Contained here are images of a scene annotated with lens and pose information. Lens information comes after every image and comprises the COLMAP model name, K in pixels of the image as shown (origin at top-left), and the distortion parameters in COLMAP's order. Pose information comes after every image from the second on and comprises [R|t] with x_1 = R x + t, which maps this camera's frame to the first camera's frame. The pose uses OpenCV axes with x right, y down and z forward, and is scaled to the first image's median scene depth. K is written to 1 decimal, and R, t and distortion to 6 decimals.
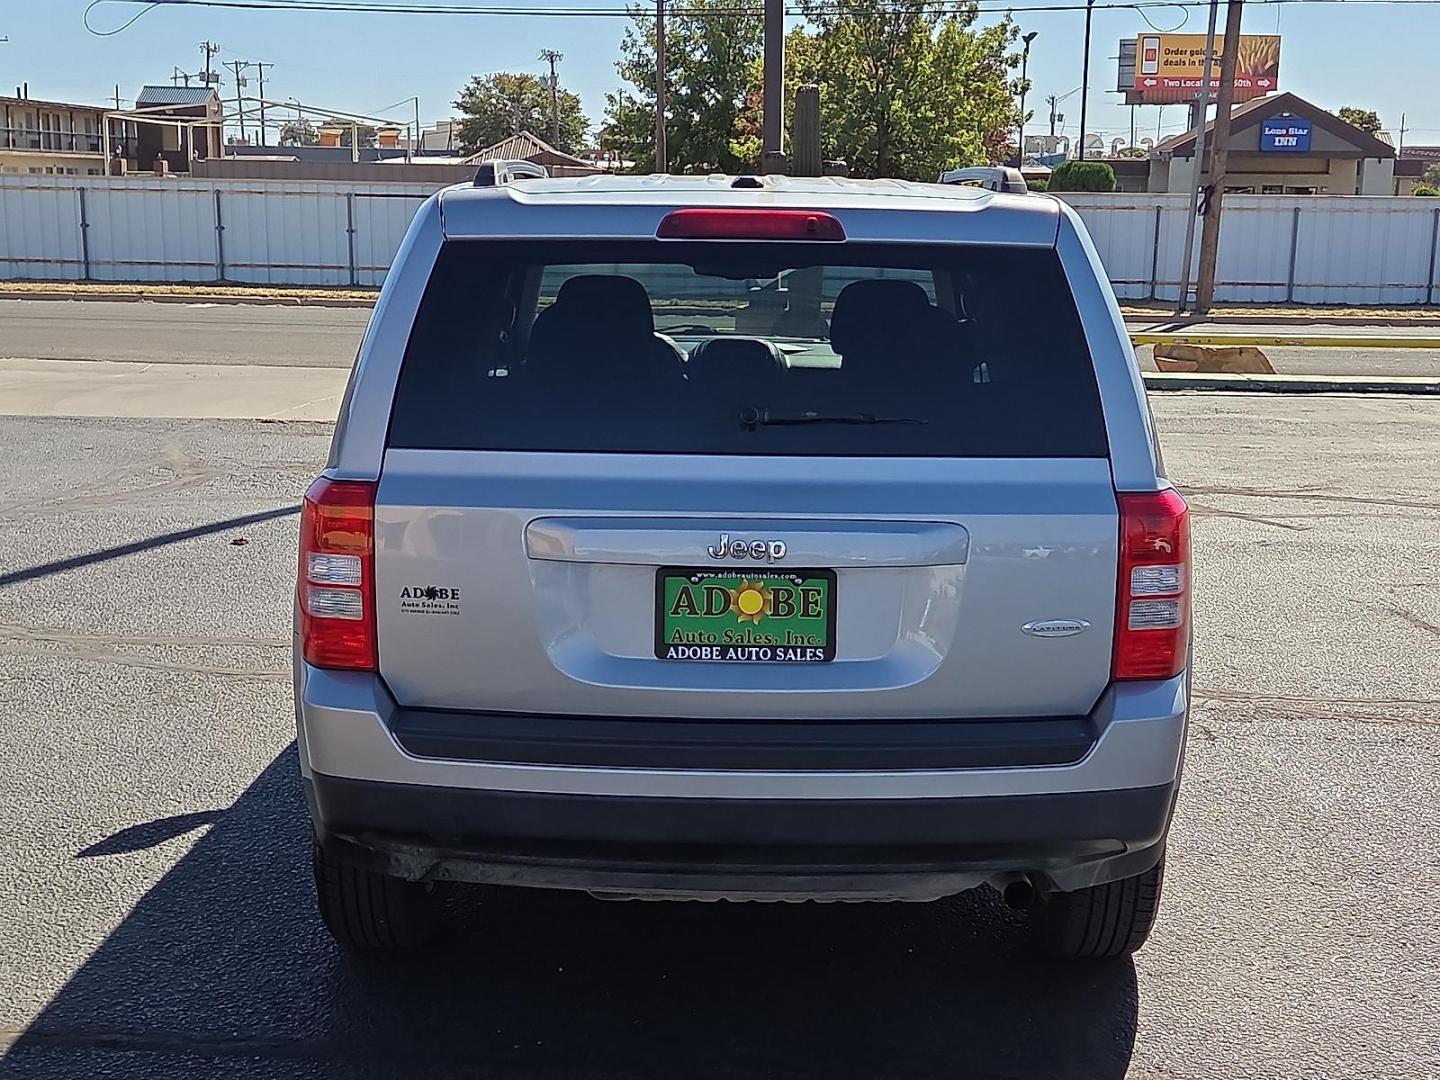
lens RADIAL K [[1909.9, 0, 720.0], [0, 1909.9, 540.0], [0, 0, 1]] dist [0.090086, -0.062411]
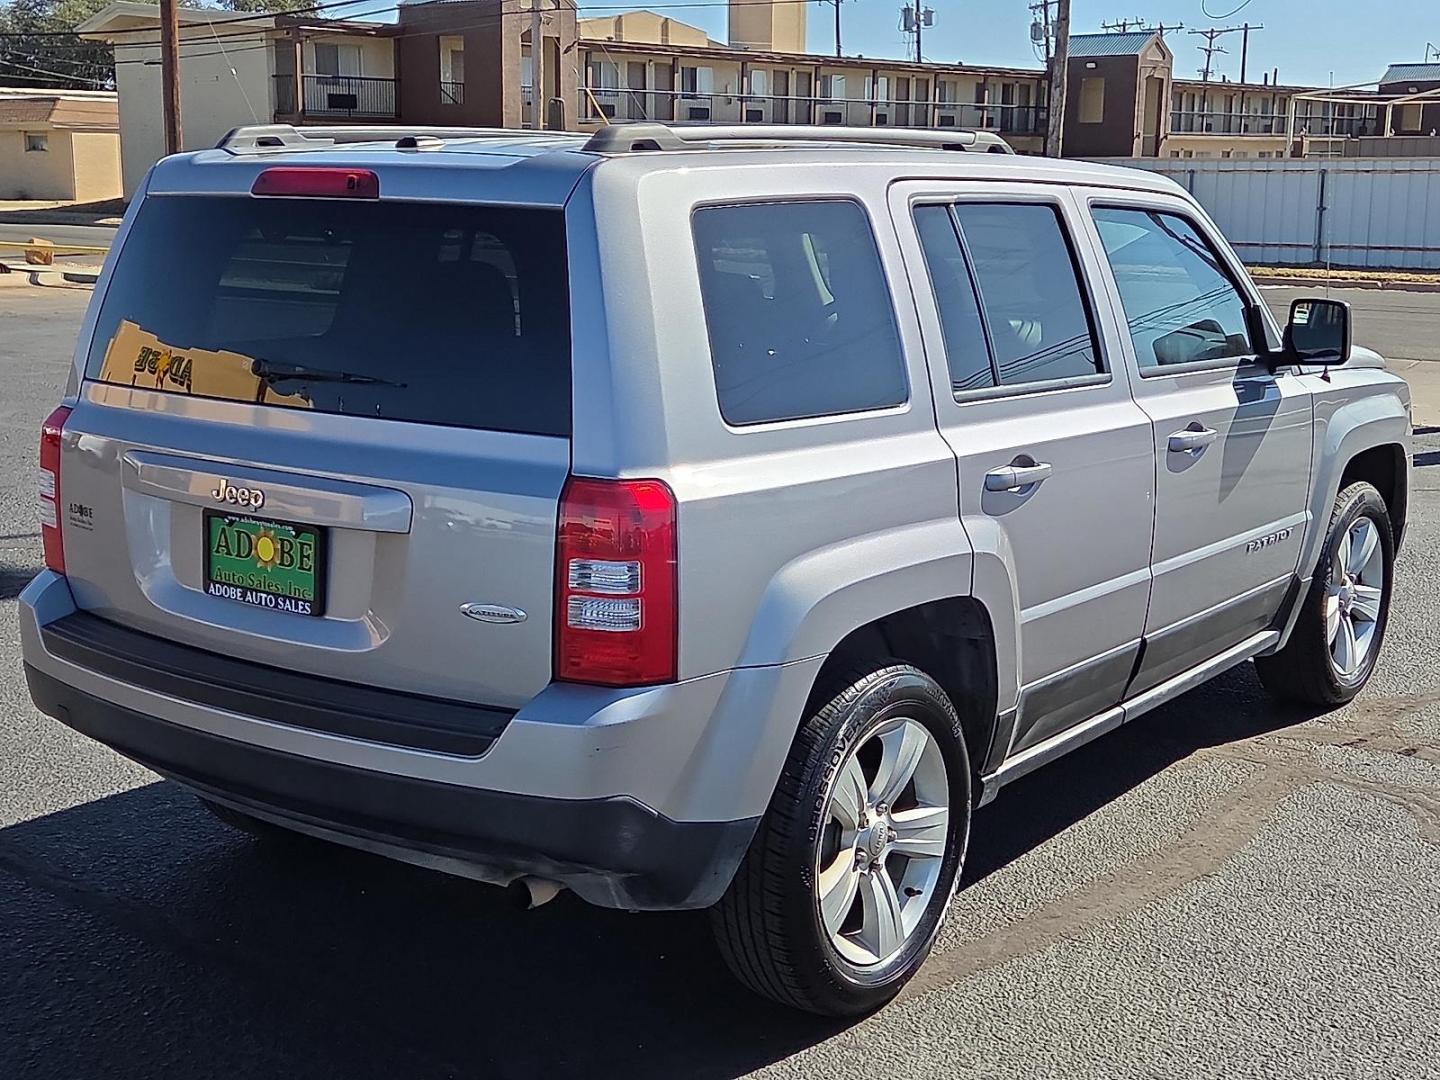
lens RADIAL K [[1909.9, 0, 720.0], [0, 1909.9, 540.0], [0, 0, 1]] dist [0.090086, -0.062411]
pose [[0.811602, 0.107259, -0.574280, 0.795031], [-0.102338, 0.993904, 0.041004, -0.039251], [0.575177, 0.025492, 0.817631, 0.290308]]
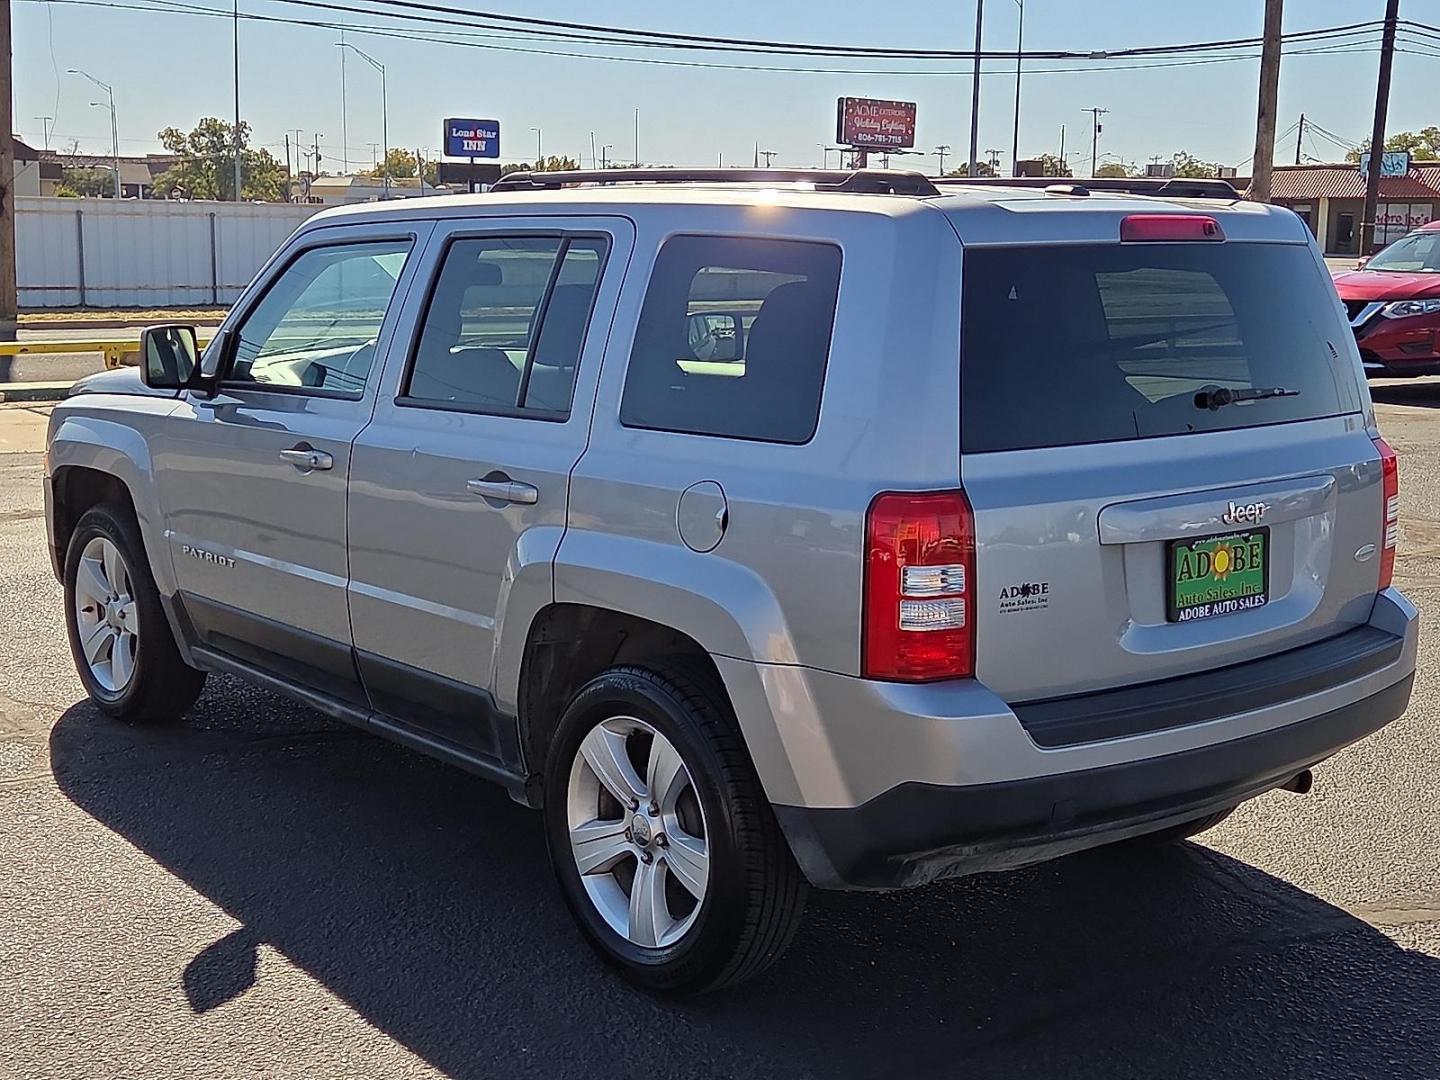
lens RADIAL K [[1909.9, 0, 720.0], [0, 1909.9, 540.0], [0, 0, 1]] dist [0.090086, -0.062411]
pose [[0.759320, -0.111772, 0.641046, -0.921723], [0.112598, 0.992846, 0.039740, -0.057835], [-0.640902, 0.042005, 0.766473, 0.313086]]
